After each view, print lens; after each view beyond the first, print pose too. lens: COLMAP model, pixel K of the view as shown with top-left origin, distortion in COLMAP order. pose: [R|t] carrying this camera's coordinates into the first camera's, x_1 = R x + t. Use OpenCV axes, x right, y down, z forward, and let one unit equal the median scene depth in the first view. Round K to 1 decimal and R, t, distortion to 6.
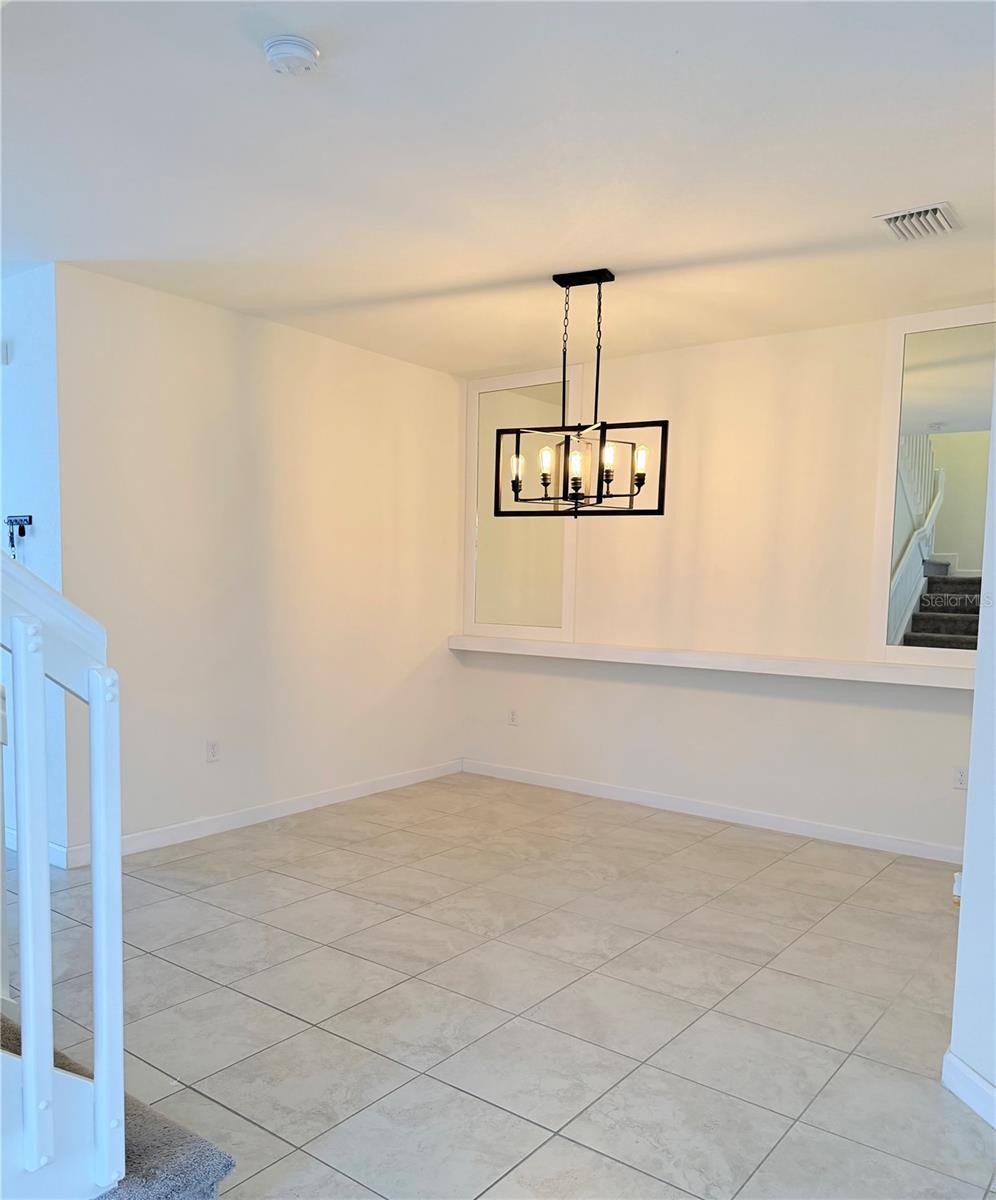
lens RADIAL K [[940.0, 0, 500.0], [0, 940.0, 605.0], [0, 0, 1]] dist [0.047597, -0.004289]
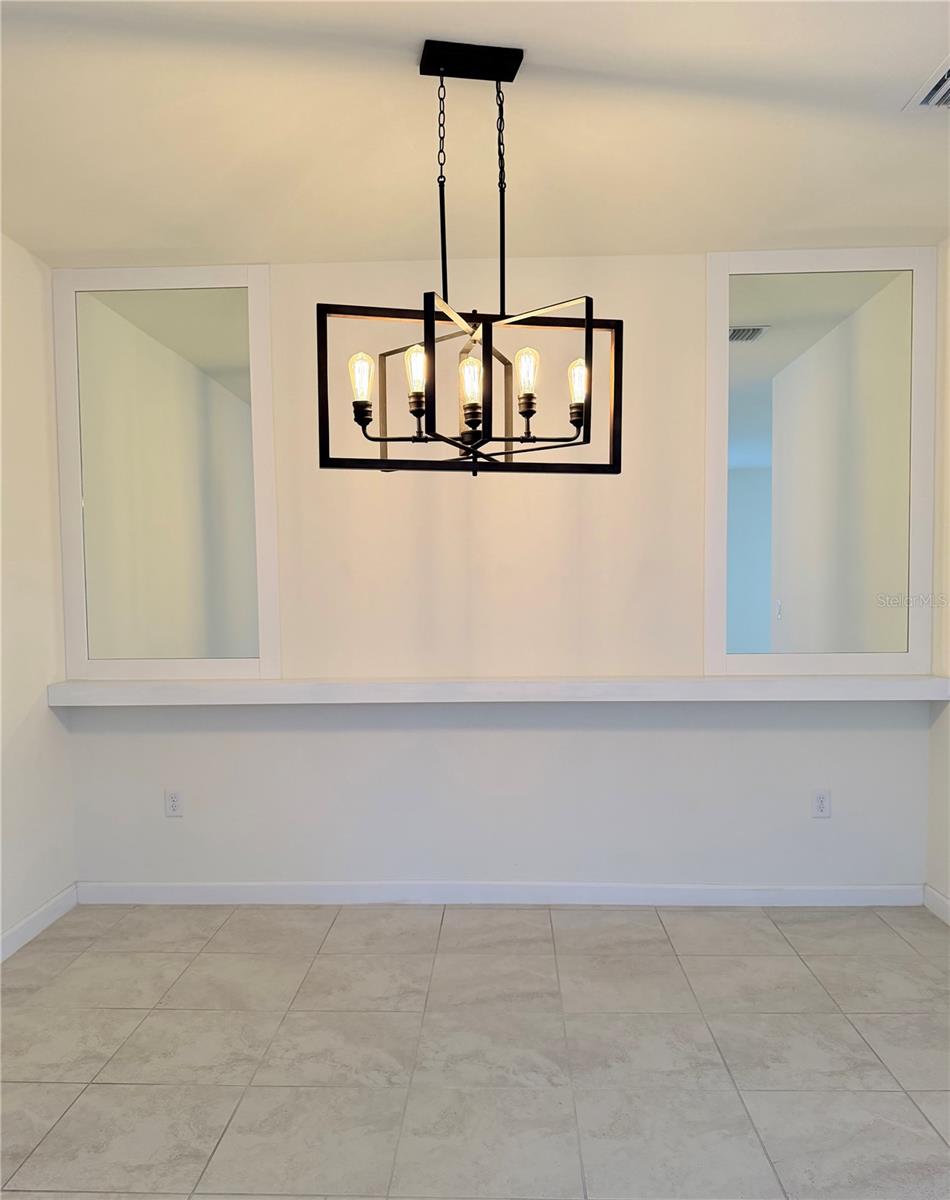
lens RADIAL K [[900.6, 0, 471.5], [0, 900.6, 596.1], [0, 0, 1]] dist [0.057630, -0.018682]
pose [[0.807204, -0.034212, 0.589280, -0.244299], [0.041179, 0.999151, 0.001600, -0.017292], [-0.588834, 0.022974, 0.807927, 0.530413]]
